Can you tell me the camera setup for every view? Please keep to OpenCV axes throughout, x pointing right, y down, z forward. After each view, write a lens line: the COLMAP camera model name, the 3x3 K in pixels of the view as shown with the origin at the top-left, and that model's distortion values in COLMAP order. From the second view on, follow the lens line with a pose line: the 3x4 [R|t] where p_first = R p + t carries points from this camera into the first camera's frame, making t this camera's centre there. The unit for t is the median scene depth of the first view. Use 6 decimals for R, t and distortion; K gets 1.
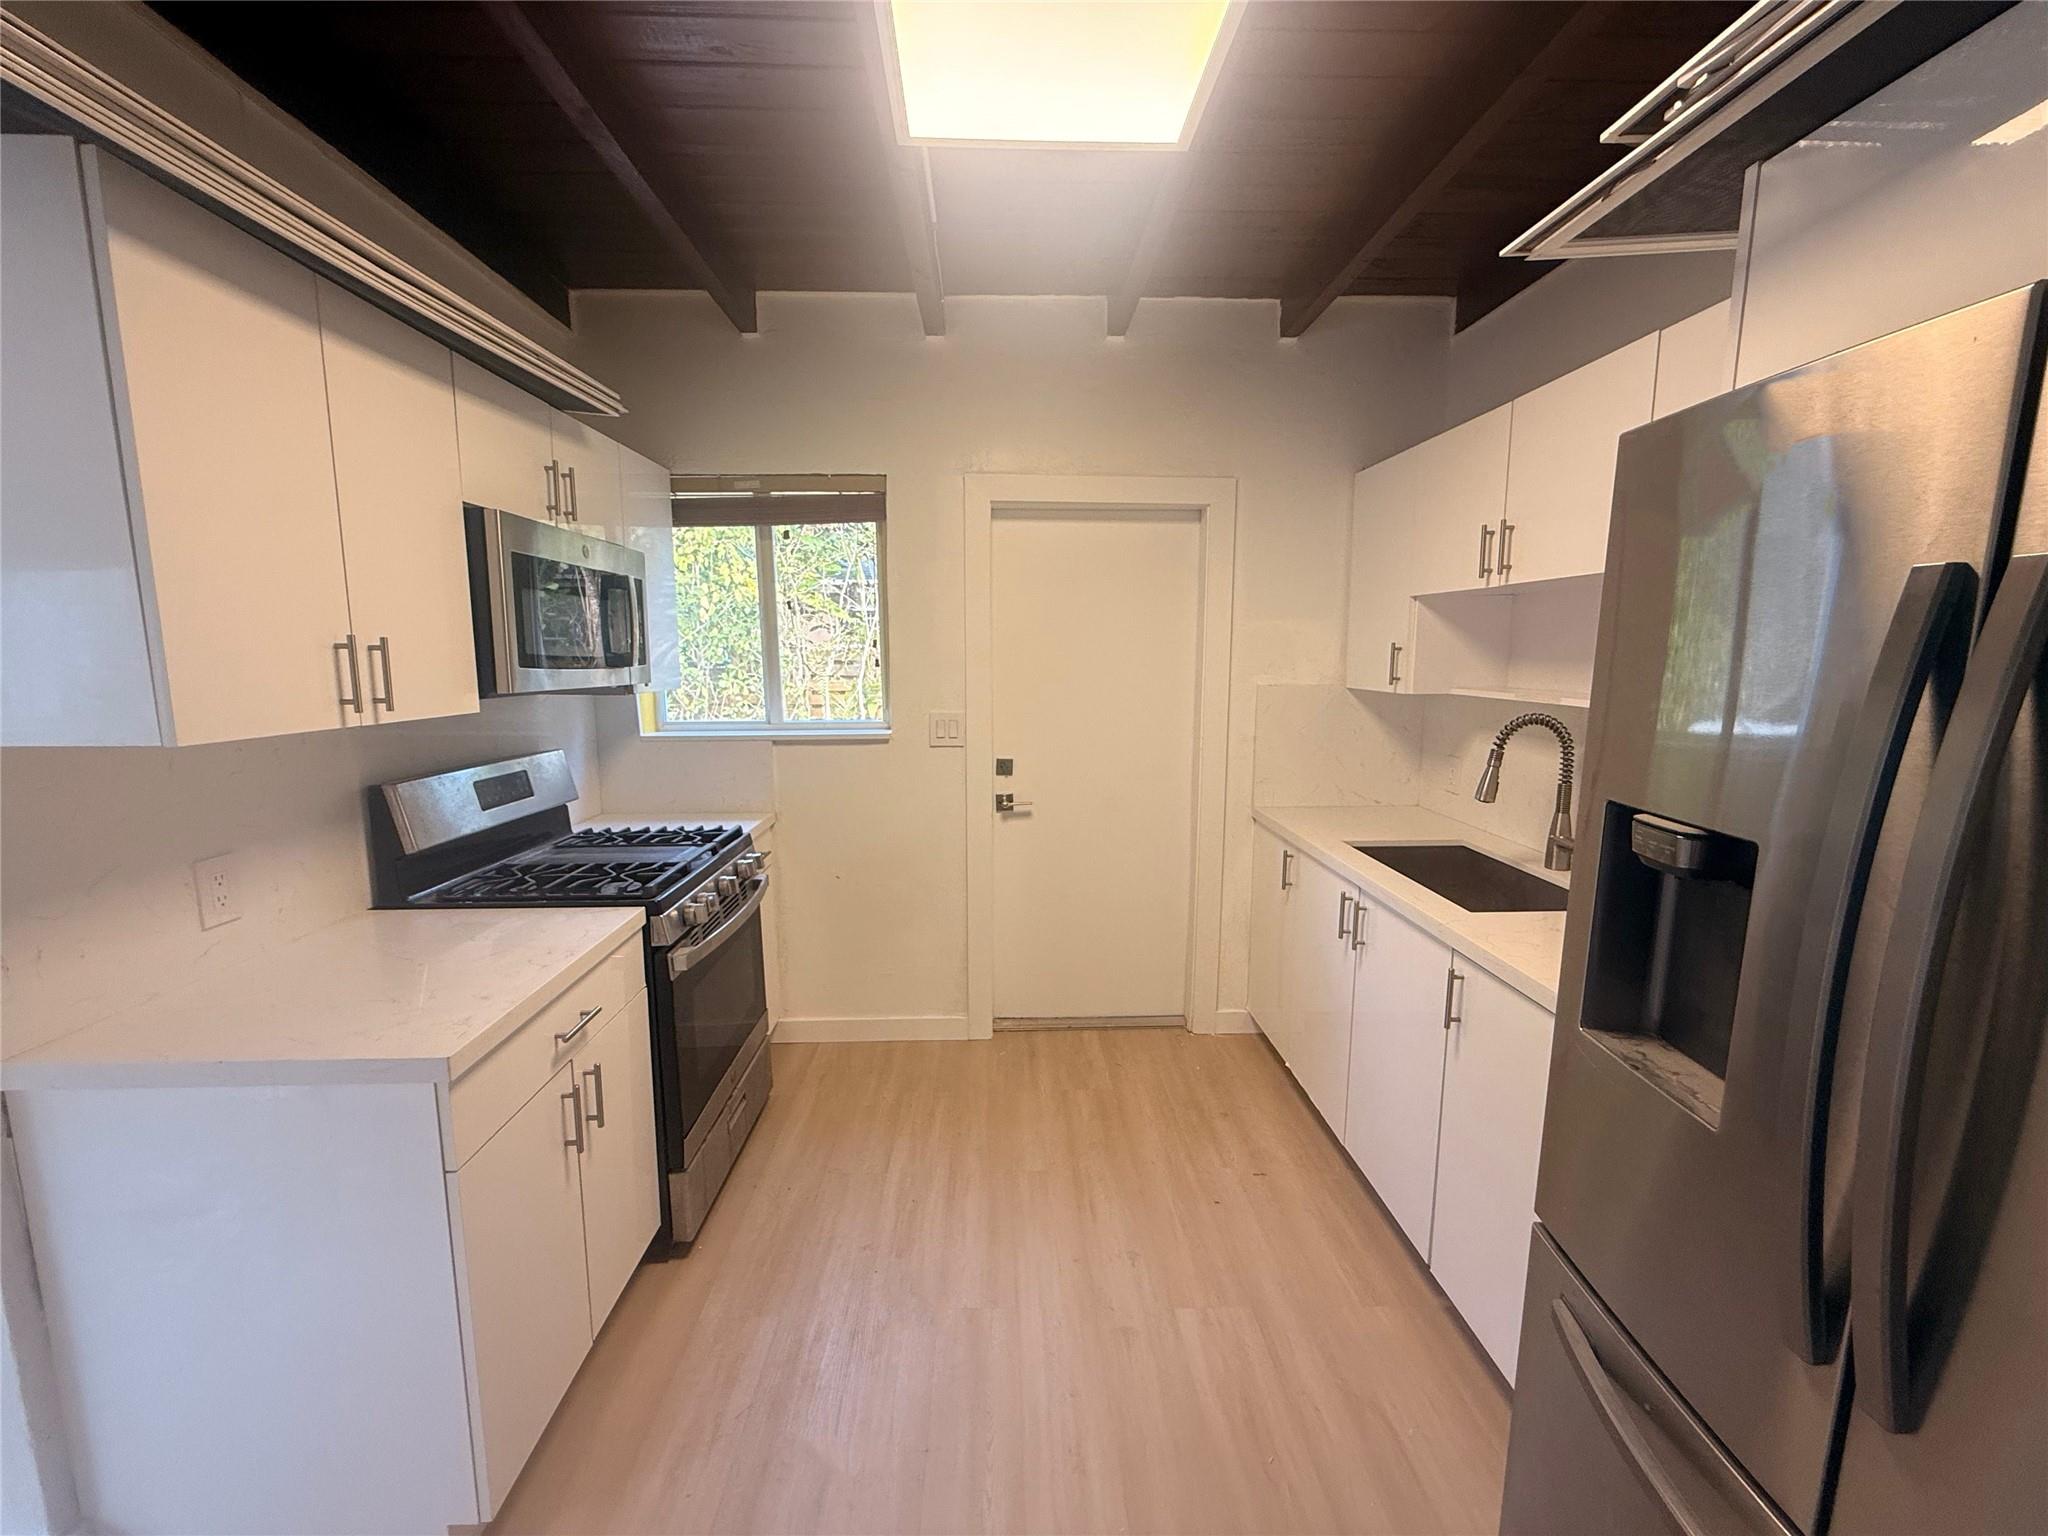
lens RADIAL K [[820.1, 0, 1001.2], [0, 820.1, 763.0], [0, 0, 1]] dist [-0.000651, -0.000062]
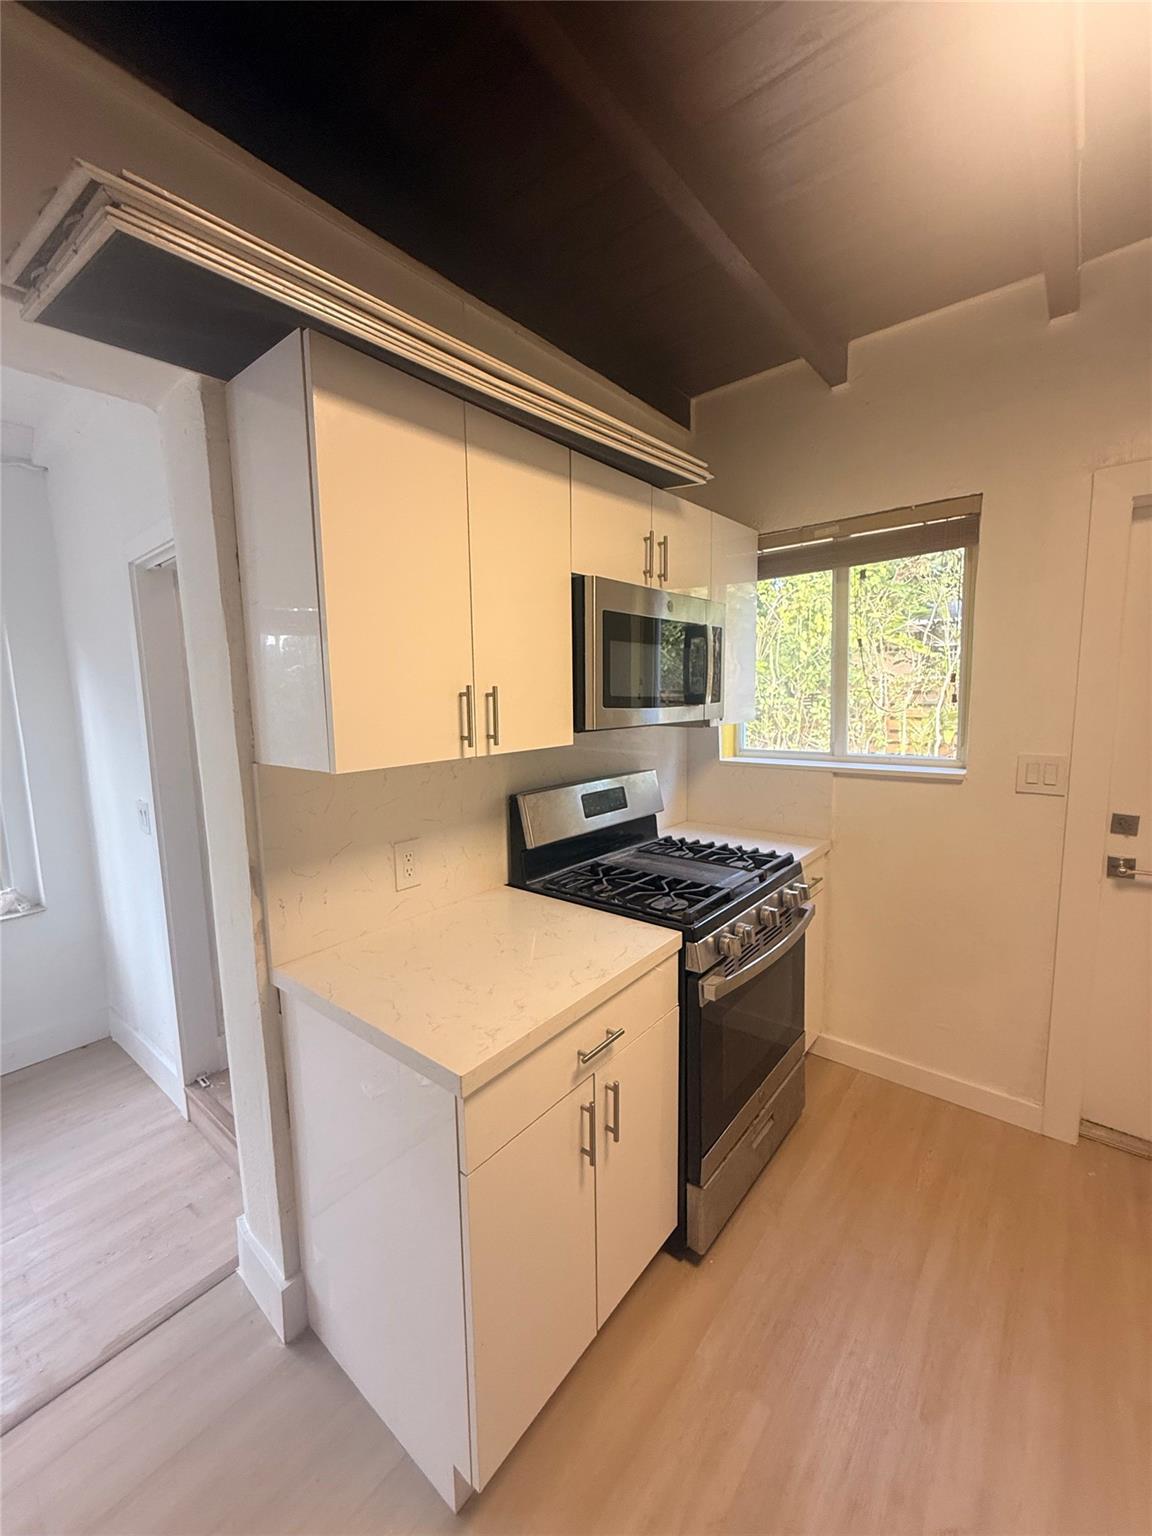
lens RADIAL K [[615.0, 0, 576.0], [0, 615.0, 768.0], [0, 0, 1]] dist [-0.000651, -0.000062]
pose [[0.764315, 0.067263, -0.641326, -0.032979], [-0.067074, 0.997443, 0.024676, -0.039614], [0.641346, 0.024156, 0.766872, 0.237790]]
